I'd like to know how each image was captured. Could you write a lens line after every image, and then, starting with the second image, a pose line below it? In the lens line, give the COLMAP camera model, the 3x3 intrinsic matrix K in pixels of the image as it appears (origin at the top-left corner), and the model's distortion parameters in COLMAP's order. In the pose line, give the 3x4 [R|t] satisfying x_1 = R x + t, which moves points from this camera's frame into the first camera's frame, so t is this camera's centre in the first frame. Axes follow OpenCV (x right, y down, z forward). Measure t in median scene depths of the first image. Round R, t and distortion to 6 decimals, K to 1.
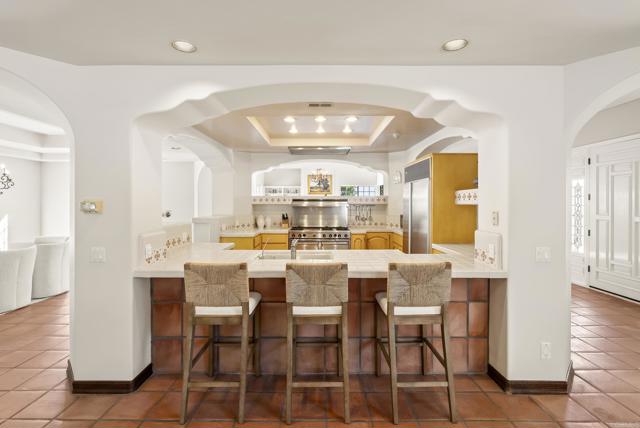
lens RADIAL K [[291.0, 0, 321.0], [0, 291.0, 207.7], [0, 0, 1]] dist [-0.000771, 0.000027]
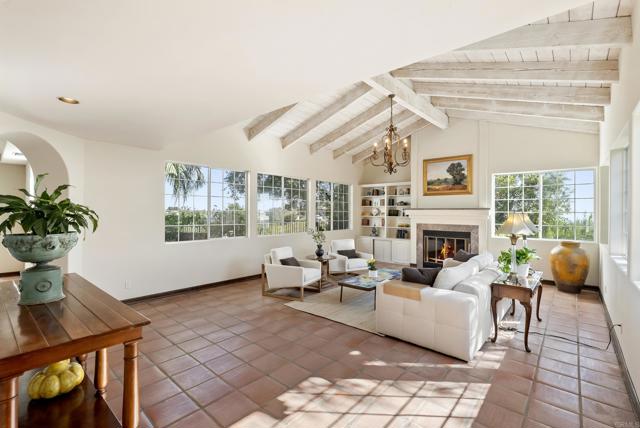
lens RADIAL K [[291.0, 0, 321.1], [0, 291.0, 212.9], [0, 0, 1]] dist [-0.000771, 0.000027]
pose [[0.760775, 0.009268, -0.648950, 0.383834], [-0.014098, 0.999898, -0.002248, -0.022141], [0.648863, 0.010859, 0.760828, 1.089625]]
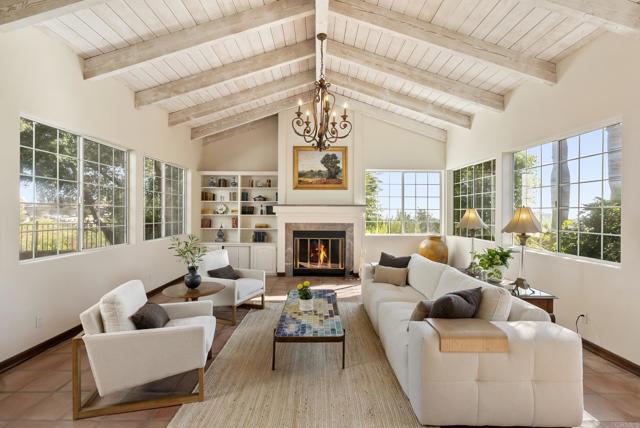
lens RADIAL K [[291.0, 0, 320.6], [0, 291.0, 212.0], [0, 0, 1]] dist [-0.000771, 0.000027]
pose [[0.999910, 0.007320, 0.011200, -0.017025], [-0.007211, 0.999927, -0.009737, -0.014637], [-0.011271, 0.009656, 0.999890, 1.290064]]
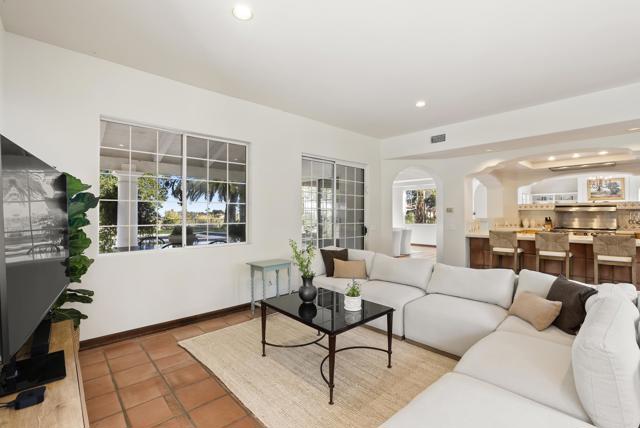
lens RADIAL K [[291.0, 0, 319.2], [0, 291.0, 212.8], [0, 0, 1]] dist [-0.000771, 0.000027]
pose [[0.674400, -0.002627, -0.738361, 0.151138], [-0.006991, 0.999926, -0.009943, 0.021692], [0.738333, 0.011868, 0.674332, -0.654786]]
